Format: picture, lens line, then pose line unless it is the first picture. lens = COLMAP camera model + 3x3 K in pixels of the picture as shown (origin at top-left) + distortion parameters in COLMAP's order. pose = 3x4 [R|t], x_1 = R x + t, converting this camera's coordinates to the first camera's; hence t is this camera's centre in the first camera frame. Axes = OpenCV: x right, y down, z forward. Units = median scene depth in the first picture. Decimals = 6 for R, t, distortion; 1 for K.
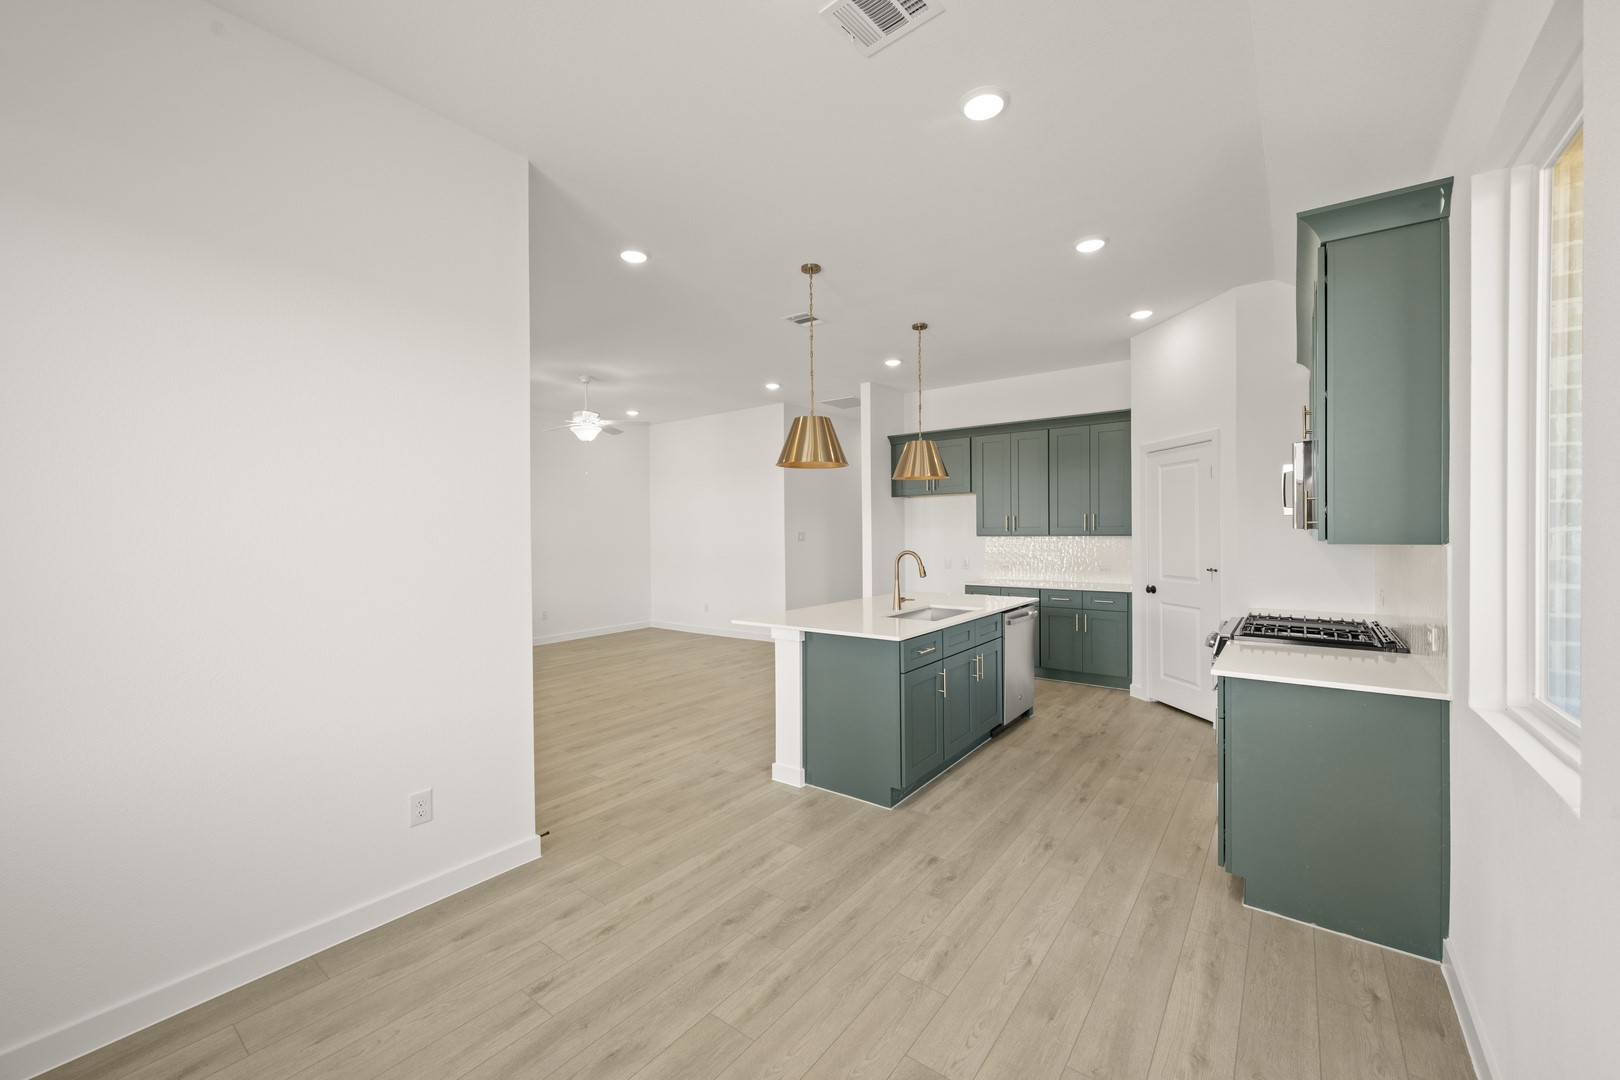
lens RADIAL K [[637.0, 0, 813.8], [0, 637.0, 536.4], [0, 0, 1]] dist [-0.001627, 0.000379]
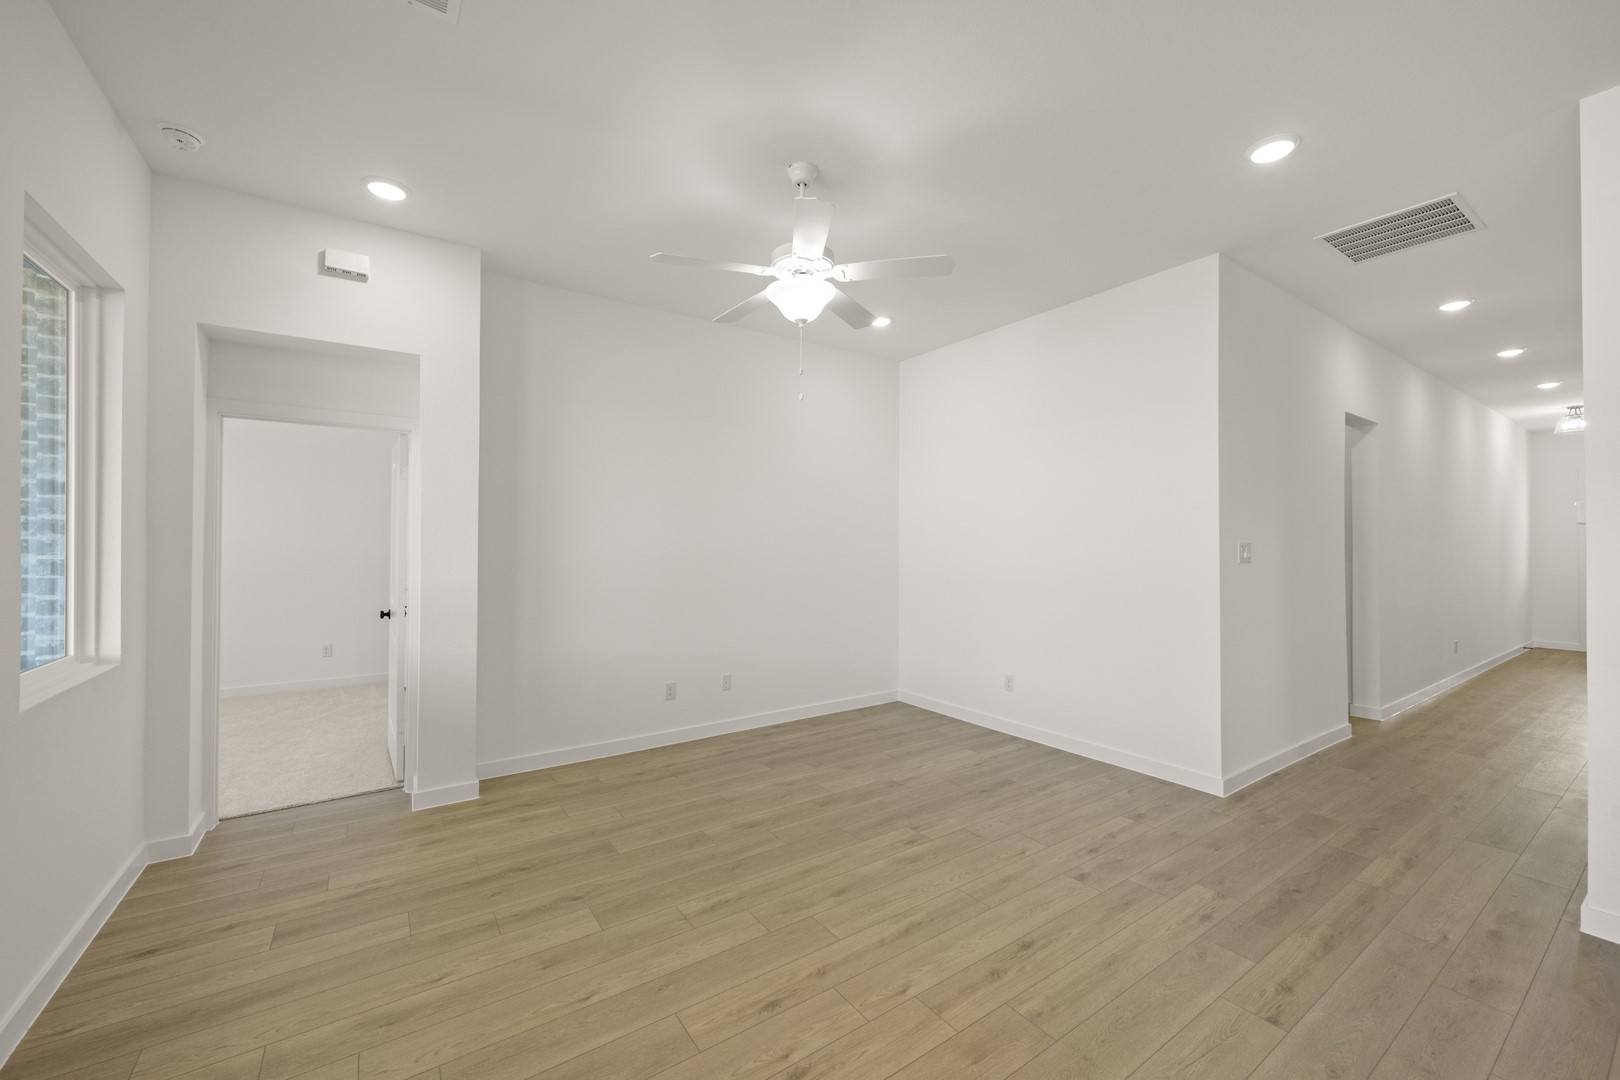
lens RADIAL K [[637.0, 0, 813.8], [0, 637.0, 536.4], [0, 0, 1]] dist [-0.001627, 0.000379]
pose [[0.949949, 0.008665, -0.312285, -0.281380], [-0.013870, 0.999799, -0.014450, -0.000874], [0.312097, 0.018058, 0.949878, 0.787150]]
